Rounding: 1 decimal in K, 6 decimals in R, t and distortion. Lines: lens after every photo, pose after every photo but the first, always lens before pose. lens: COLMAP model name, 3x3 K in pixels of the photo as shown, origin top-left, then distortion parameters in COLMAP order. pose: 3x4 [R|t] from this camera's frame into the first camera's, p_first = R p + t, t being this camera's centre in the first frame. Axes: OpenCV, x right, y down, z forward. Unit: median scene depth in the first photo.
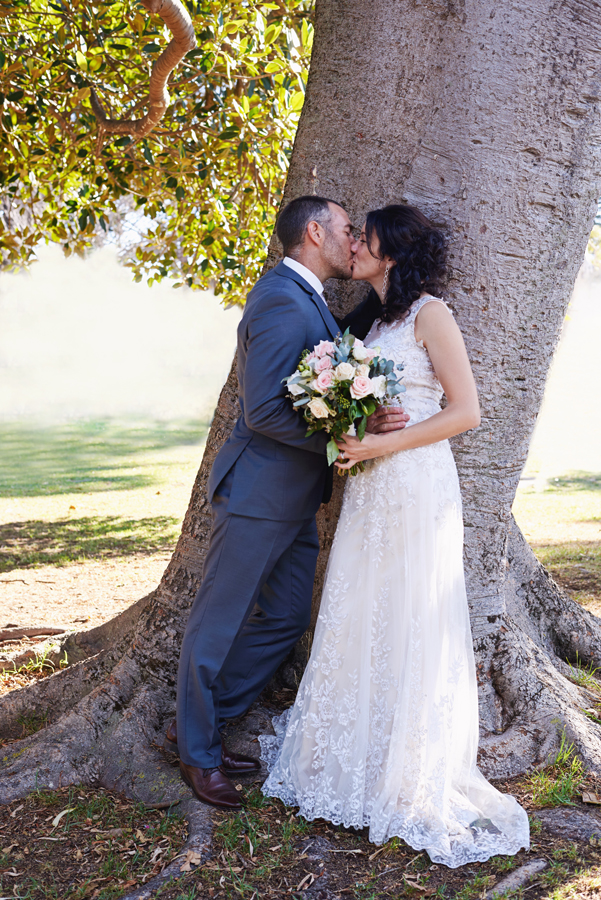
lens RADIAL K [[1314.8, 0, 300.5], [0, 1314.8, 450.0], [0, 0, 1]] dist [-0.109126, 0.072411]
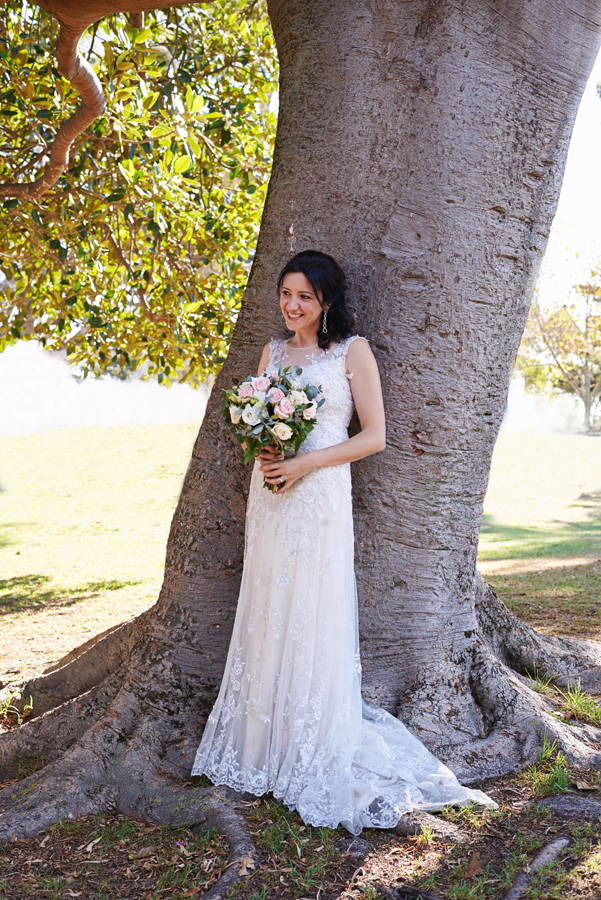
lens RADIAL K [[1314.8, 0, 300.5], [0, 1314.8, 450.0], [0, 0, 1]] dist [-0.109126, 0.072411]
pose [[0.987849, -0.033136, 0.151843, -0.159150], [0.039931, 0.998323, -0.041921, 0.016442], [-0.150199, 0.047475, 0.987515, -0.069289]]
